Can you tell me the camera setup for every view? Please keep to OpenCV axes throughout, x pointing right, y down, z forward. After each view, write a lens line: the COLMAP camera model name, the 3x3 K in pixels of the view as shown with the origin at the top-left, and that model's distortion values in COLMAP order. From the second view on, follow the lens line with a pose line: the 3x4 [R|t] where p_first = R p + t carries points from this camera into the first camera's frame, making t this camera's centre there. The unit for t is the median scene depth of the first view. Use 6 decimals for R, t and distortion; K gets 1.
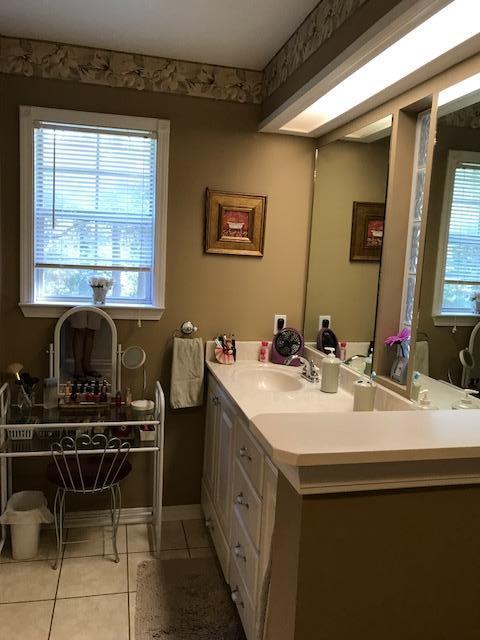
lens RADIAL K [[529.4, 0, 237.3], [0, 529.4, 326.2], [0, 0, 1]] dist [0.024285, -0.044713]
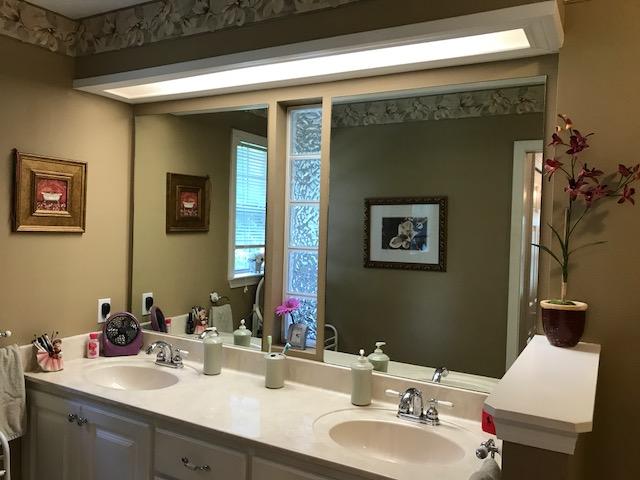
lens RADIAL K [[529.4, 0, 318.0], [0, 529.4, 234.9], [0, 0, 1]] dist [0.024285, -0.044713]
pose [[0.668153, -0.047836, 0.742484, -0.336440], [0.106594, 0.993791, -0.031896, -0.062636], [-0.736348, 0.100455, 0.669104, 0.162323]]
